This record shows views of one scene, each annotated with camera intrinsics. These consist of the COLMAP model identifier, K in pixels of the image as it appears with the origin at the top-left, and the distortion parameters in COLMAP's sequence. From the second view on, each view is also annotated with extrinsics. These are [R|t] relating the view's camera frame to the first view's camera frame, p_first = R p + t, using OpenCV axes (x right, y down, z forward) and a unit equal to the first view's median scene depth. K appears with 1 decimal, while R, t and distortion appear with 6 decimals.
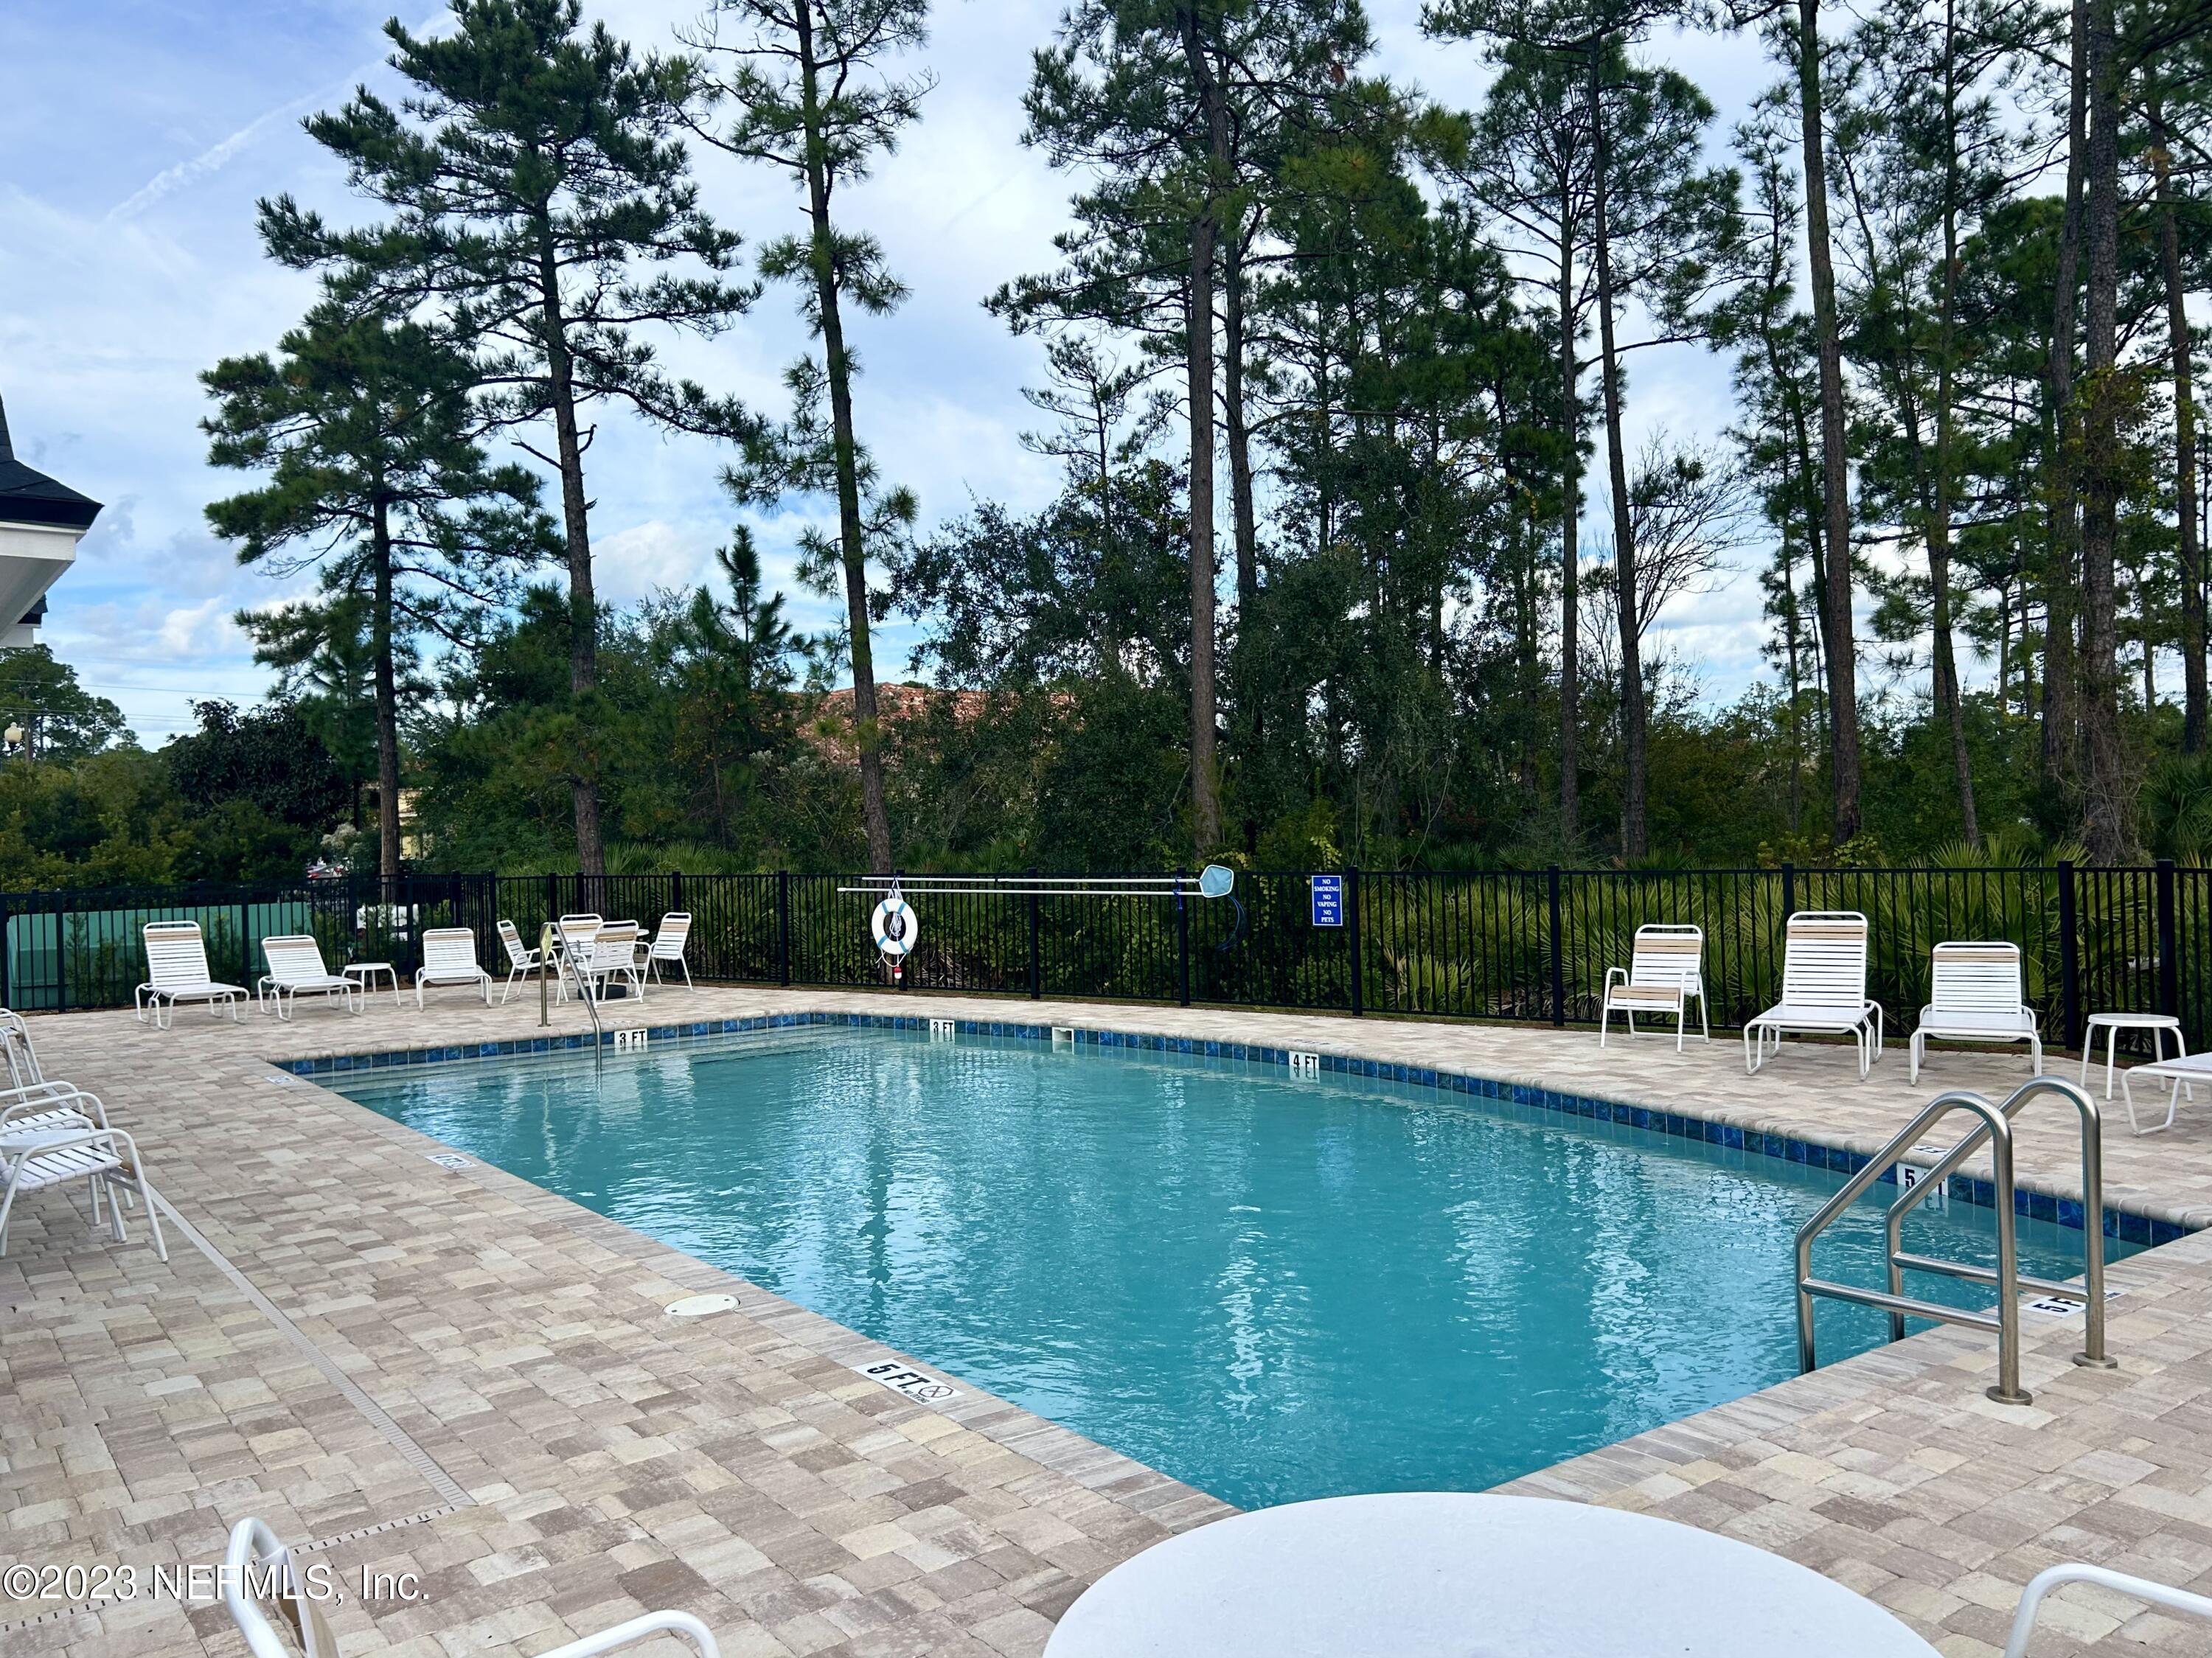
lens RADIAL K [[1703.2, 0, 1106.0], [0, 1703.2, 829.0], [0, 0, 1]] dist [0.003171, 0.001889]
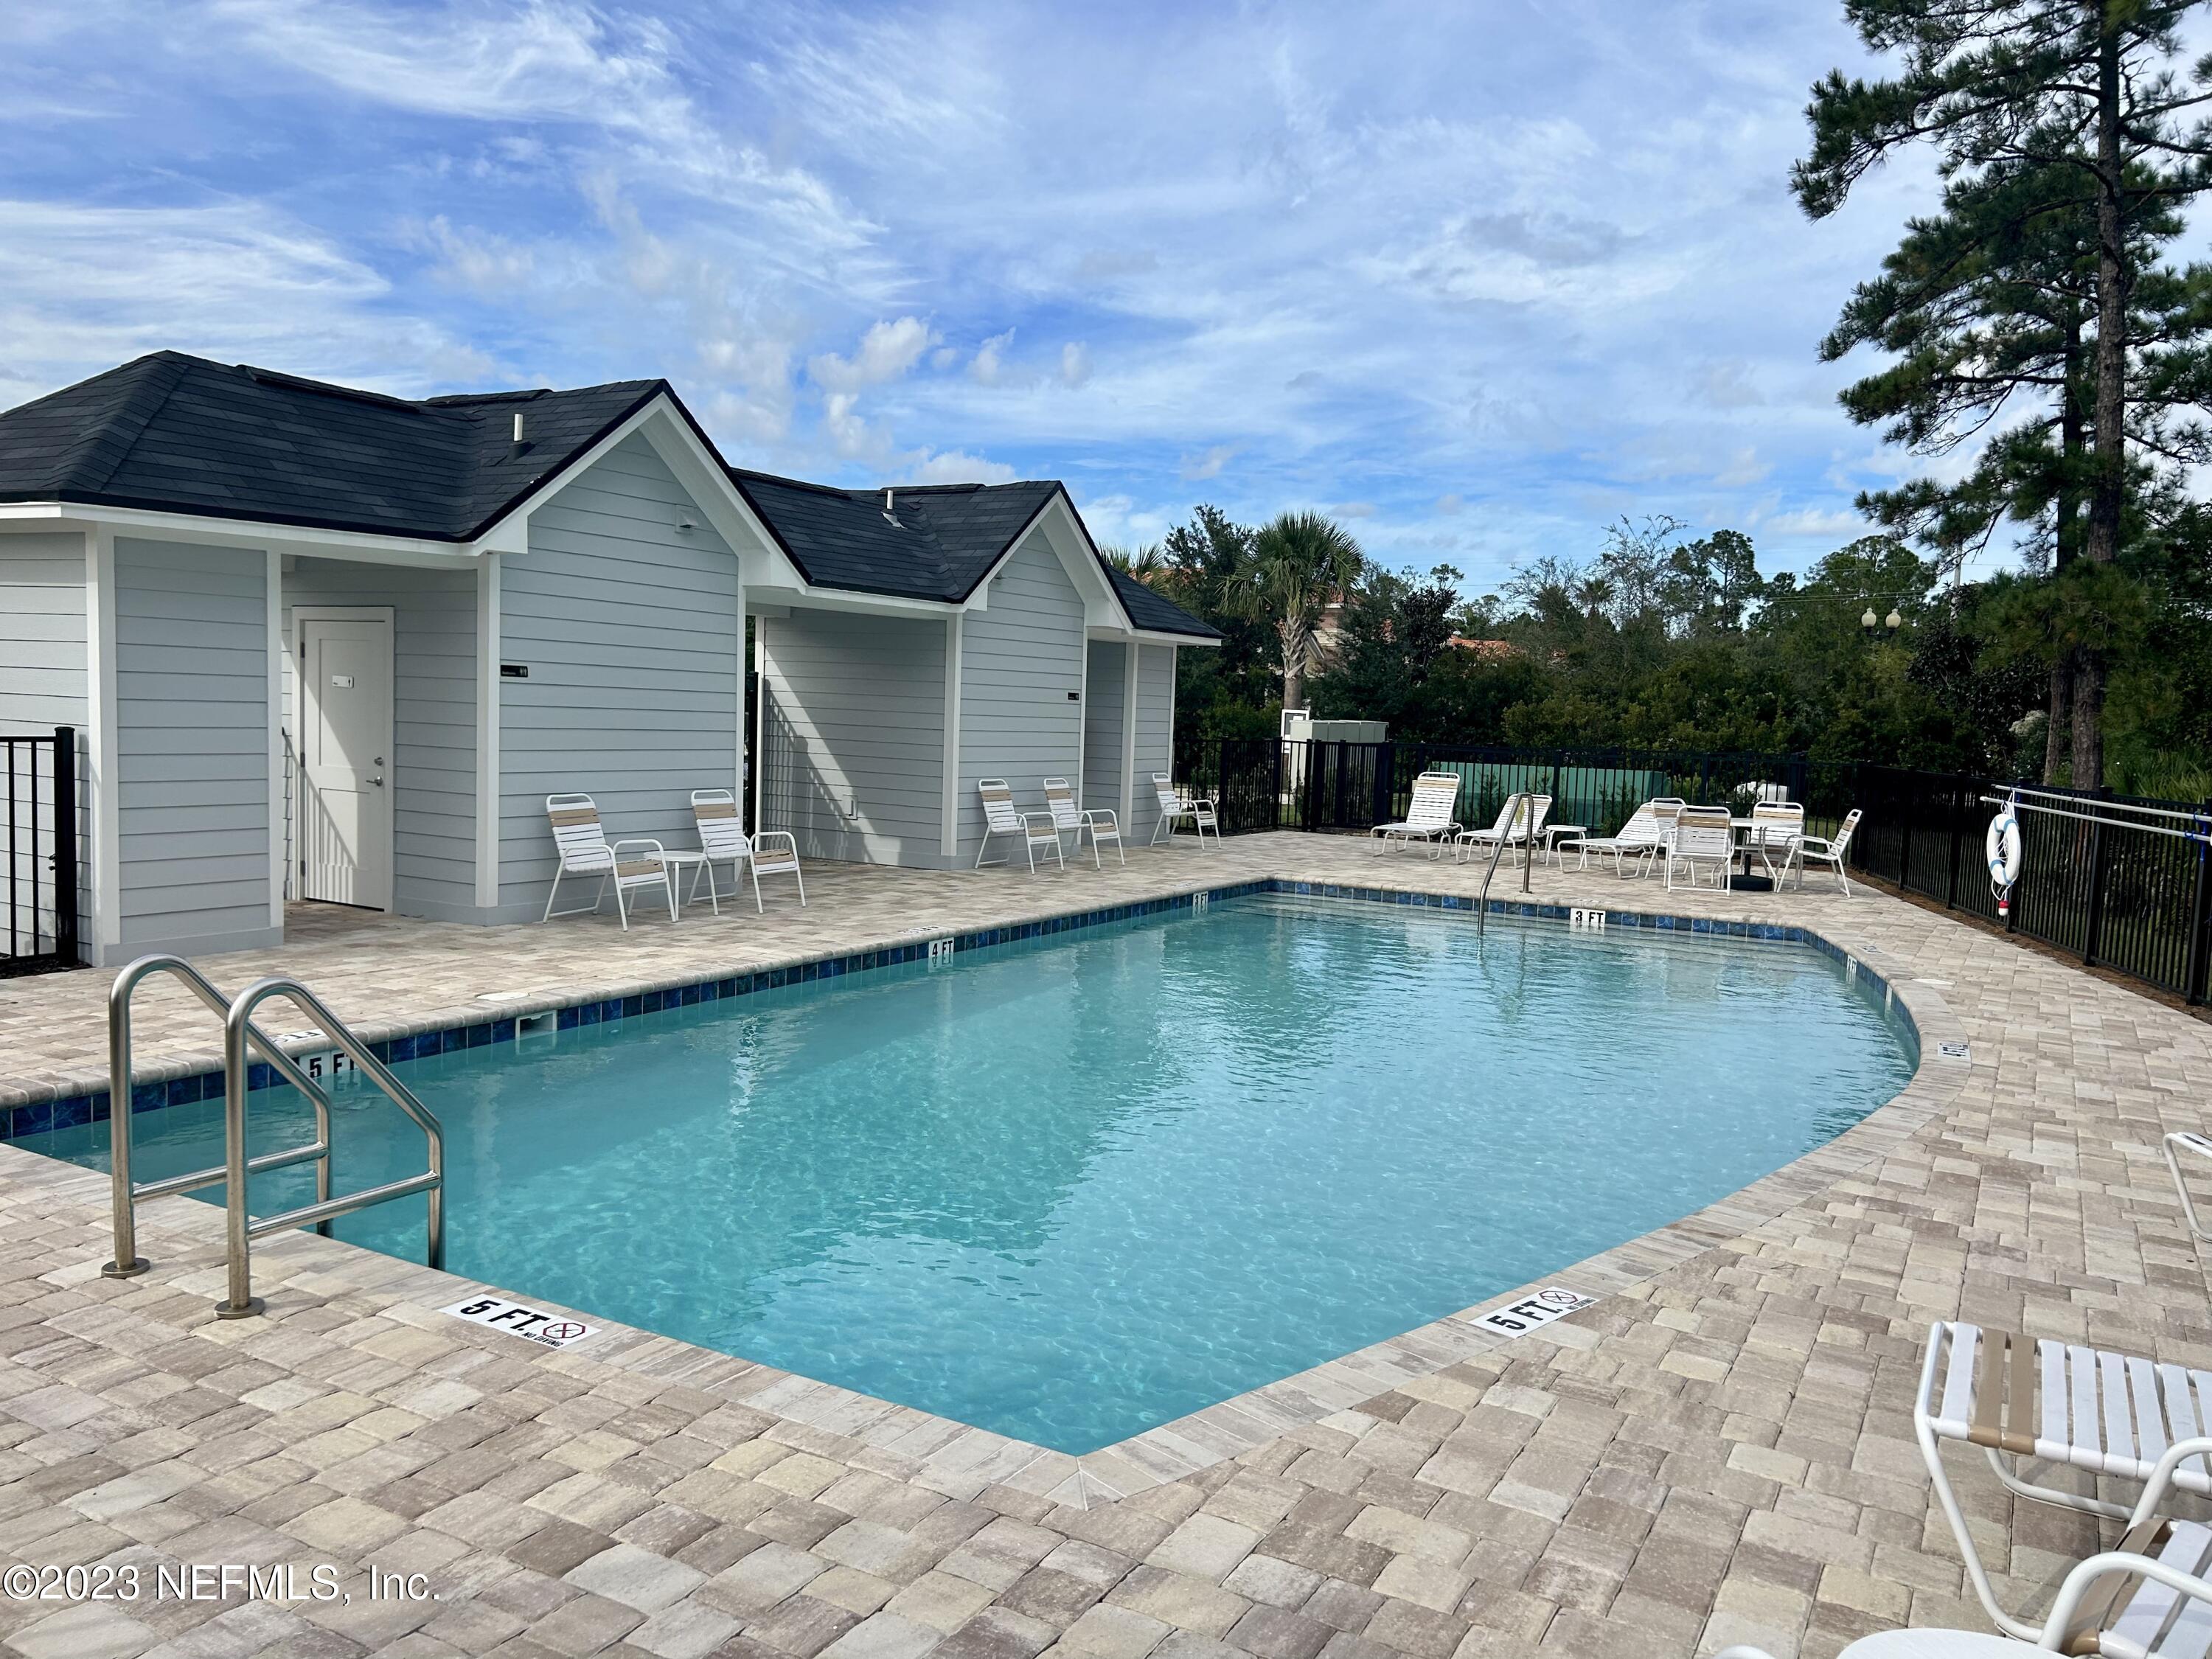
lens RADIAL K [[1665.1, 0, 1106.2], [0, 1665.1, 862.1], [0, 0, 1]] dist [0.003812, 0.001585]
pose [[0.406737, 0.124868, -0.904971, 0.431671], [-0.042579, 0.992129, 0.117757, -0.011591], [0.912552, -0.009364, 0.408853, 0.300592]]
